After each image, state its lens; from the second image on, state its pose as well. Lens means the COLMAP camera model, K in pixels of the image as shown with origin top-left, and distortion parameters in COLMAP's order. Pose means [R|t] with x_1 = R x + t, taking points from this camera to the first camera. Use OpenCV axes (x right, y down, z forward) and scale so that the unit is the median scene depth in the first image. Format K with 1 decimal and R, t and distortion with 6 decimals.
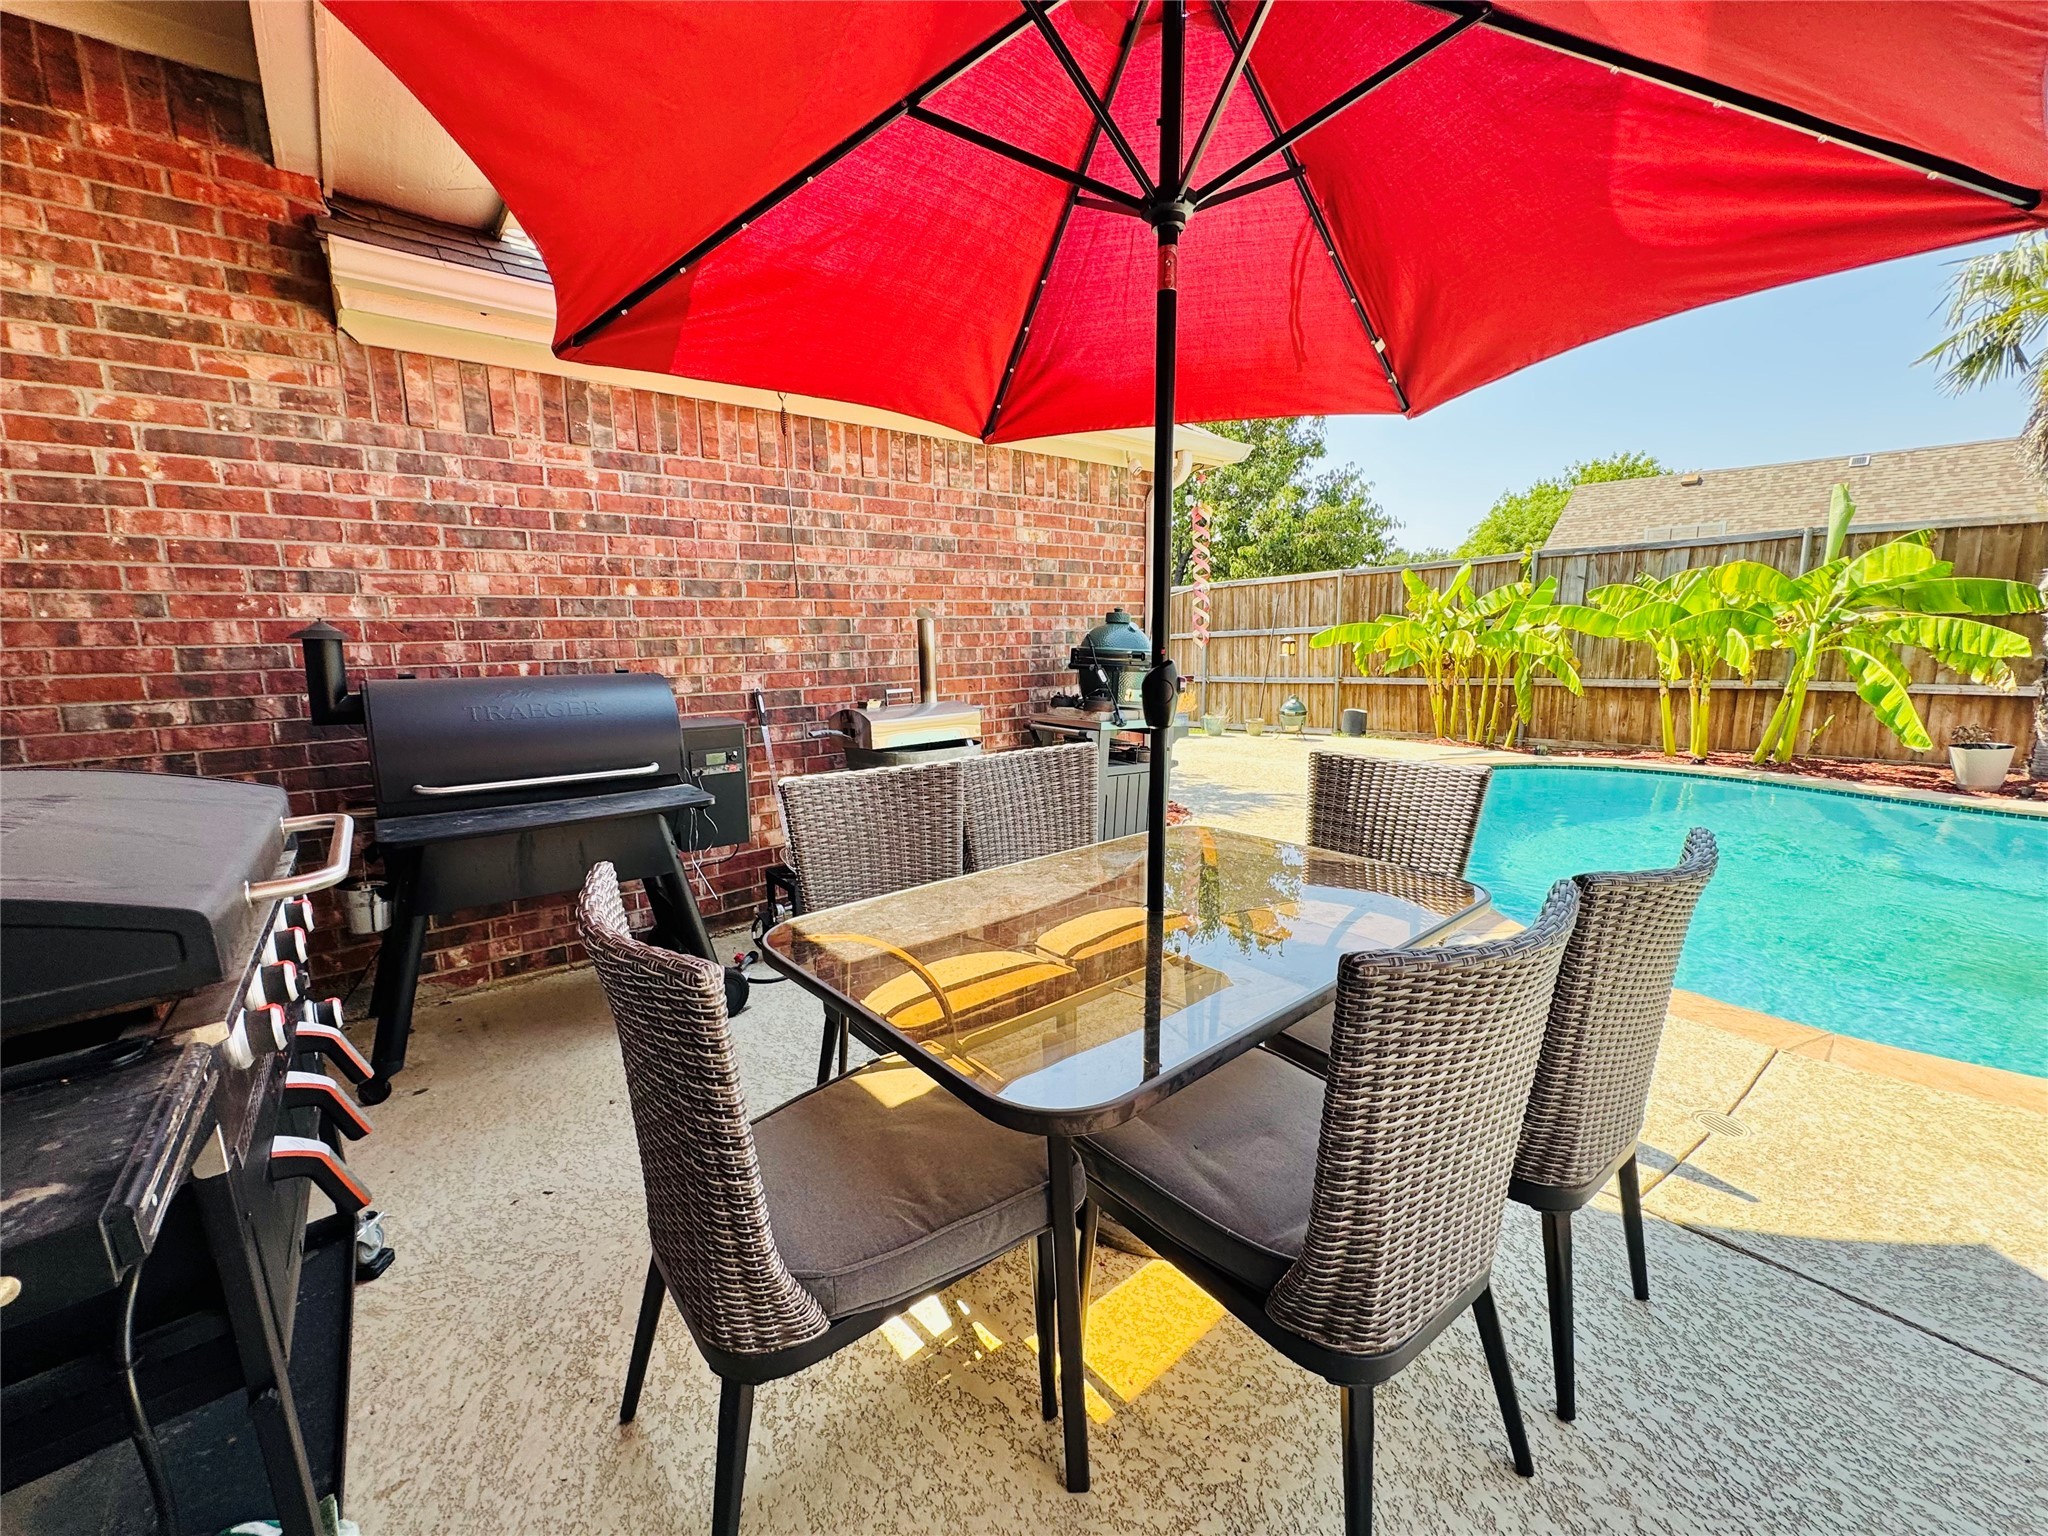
lens RADIAL K [[814.6, 0, 1025.1], [0, 814.6, 773.7], [0, 0, 1]] dist [-0.000666, 0.000143]
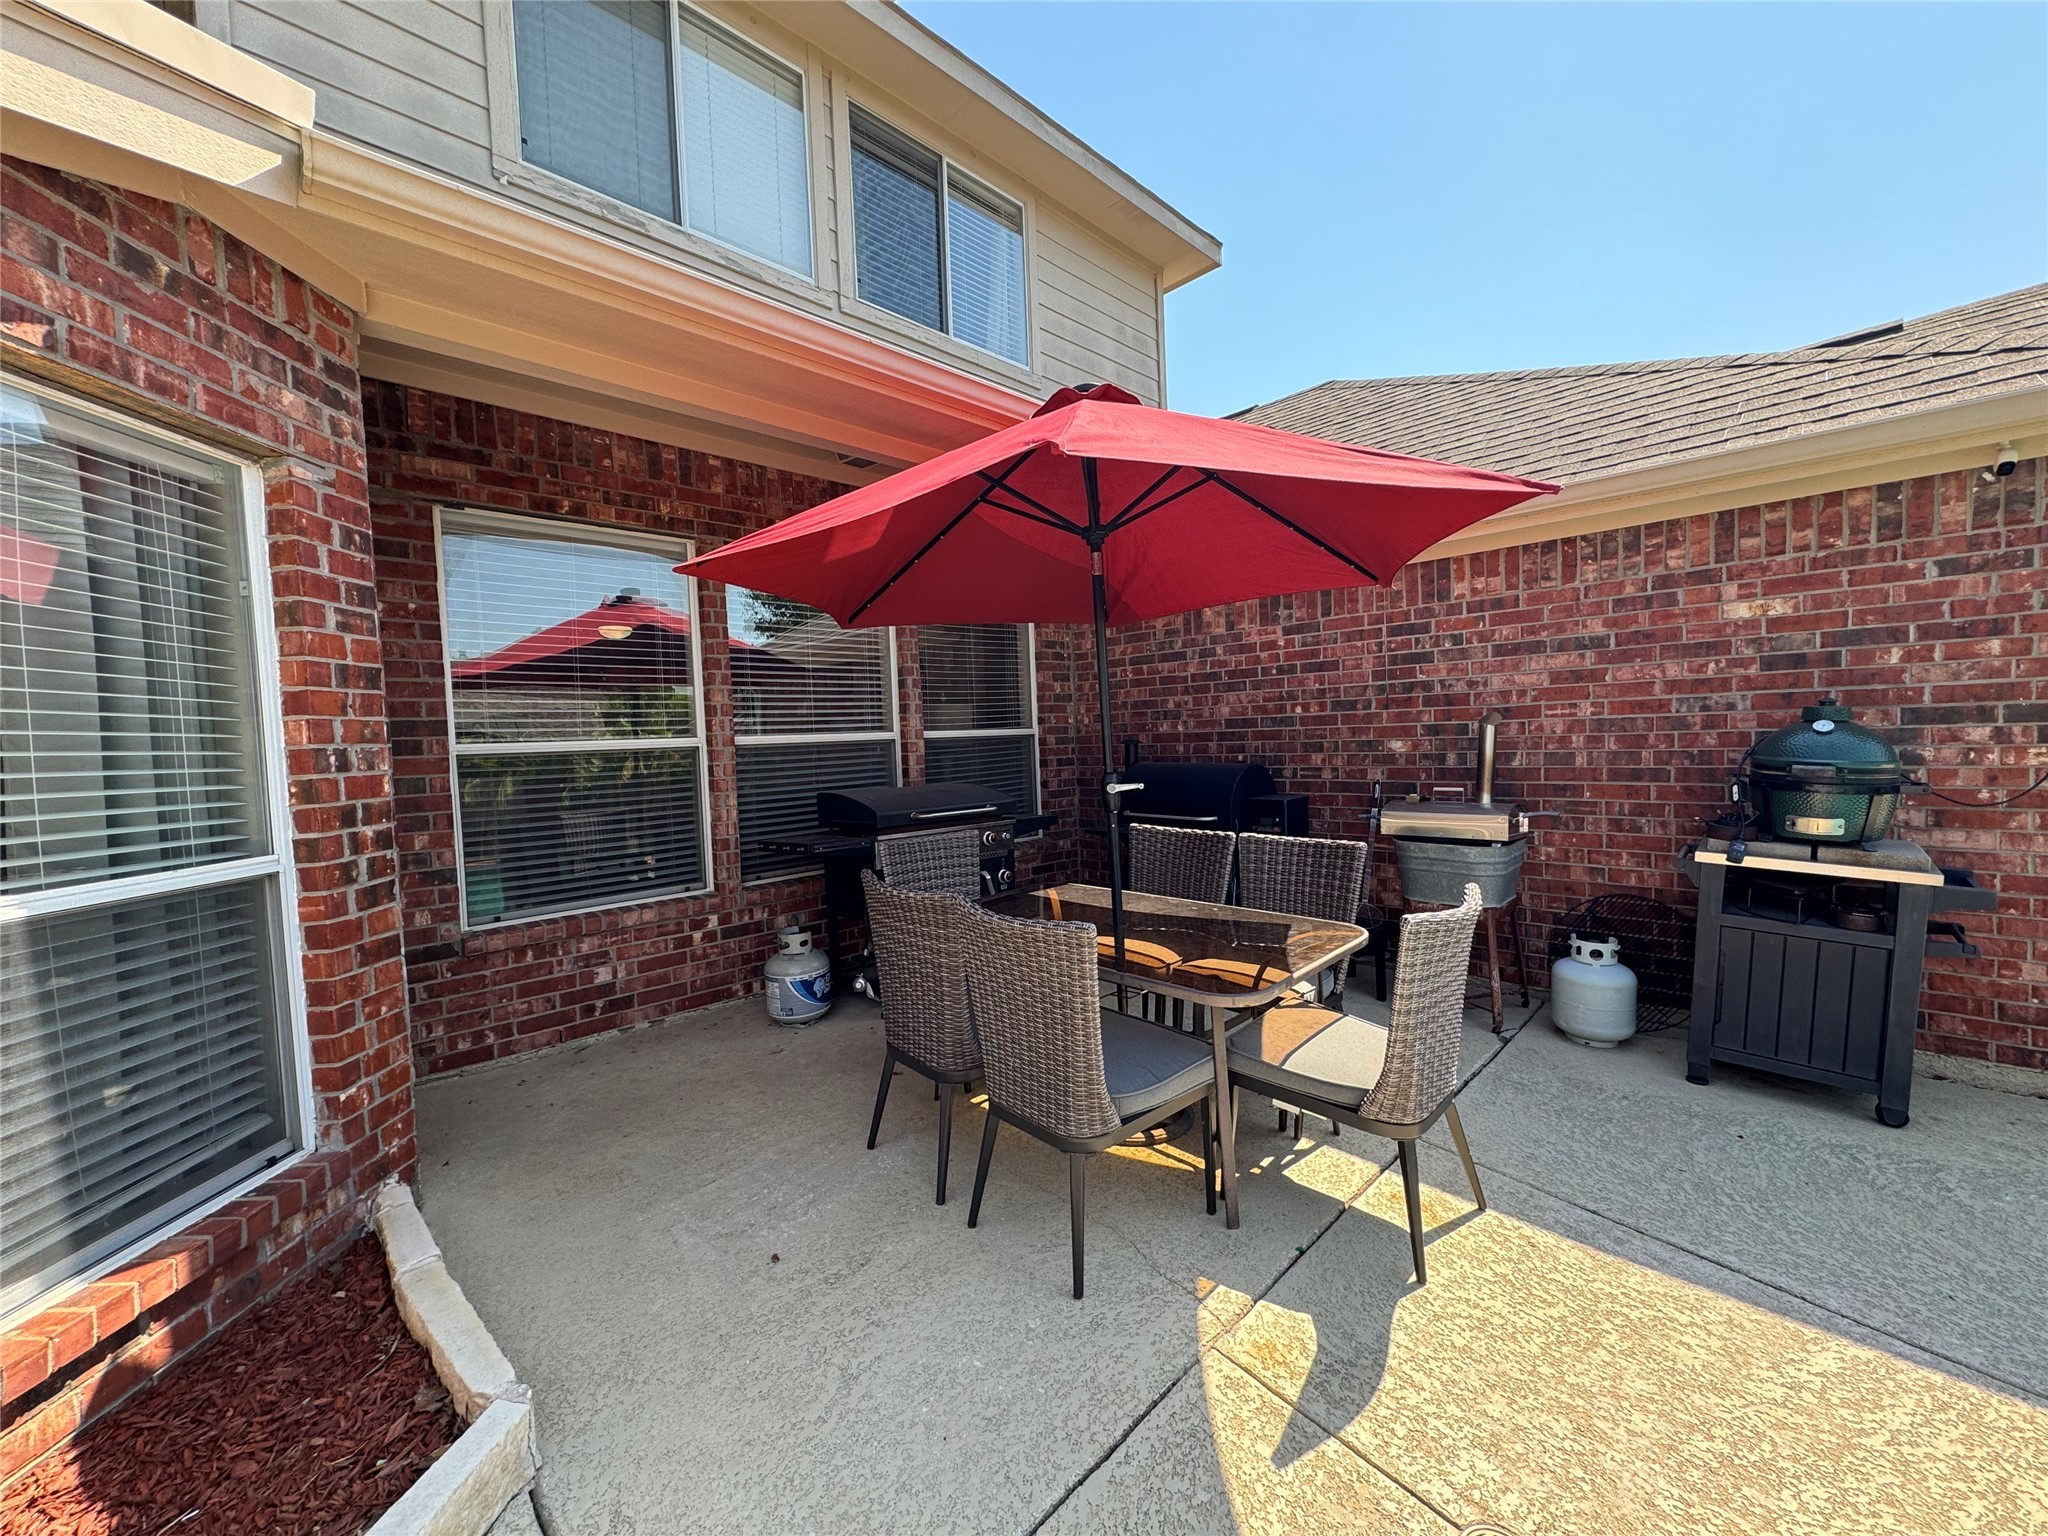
lens RADIAL K [[814.6, 0, 1027.4], [0, 814.6, 765.7], [0, 0, 1]] dist [-0.000666, 0.000143]
pose [[0.092648, 0.047884, -0.994547, 0.884906], [-0.140373, 0.989495, 0.034564, -0.090799], [0.985754, 0.136405, 0.098396, 0.320605]]
